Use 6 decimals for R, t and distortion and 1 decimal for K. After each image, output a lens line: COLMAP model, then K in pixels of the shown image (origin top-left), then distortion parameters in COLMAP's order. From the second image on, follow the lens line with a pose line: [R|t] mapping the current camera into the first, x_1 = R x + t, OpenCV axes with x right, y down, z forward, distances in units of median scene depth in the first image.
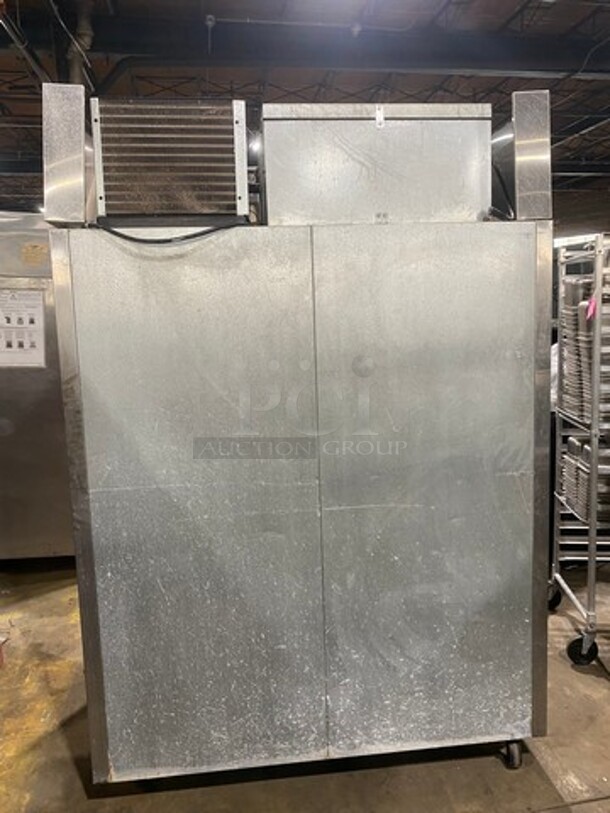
lens RADIAL K [[617.4, 0, 305.0], [0, 617.4, 406.5], [0, 0, 1]] dist [0.006727, 0.009179]
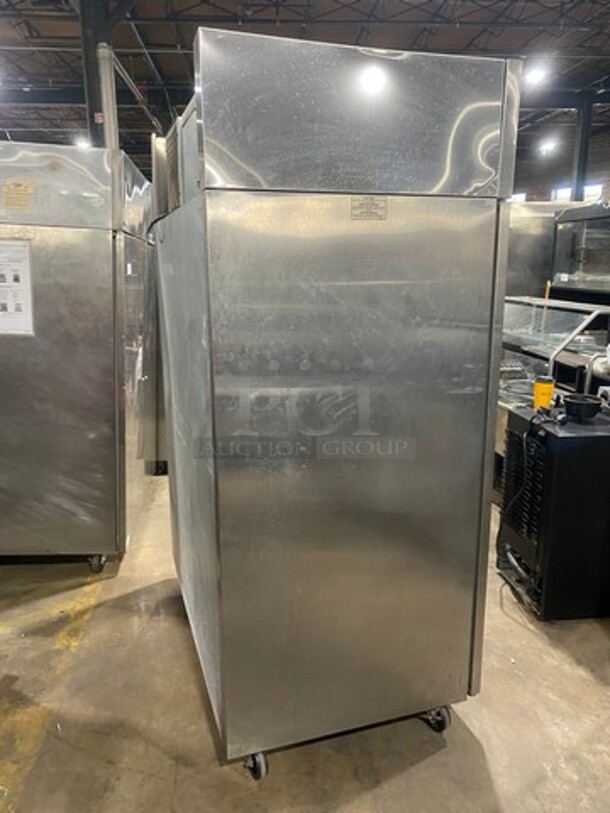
lens RADIAL K [[617.4, 0, 305.0], [0, 617.4, 406.5], [0, 0, 1]] dist [0.006727, 0.009179]
pose [[0.996937, 0.035197, -0.069844, 0.004609], [-0.028924, 0.995622, 0.088883, -0.052716], [0.072666, -0.086591, 0.993590, 0.195060]]
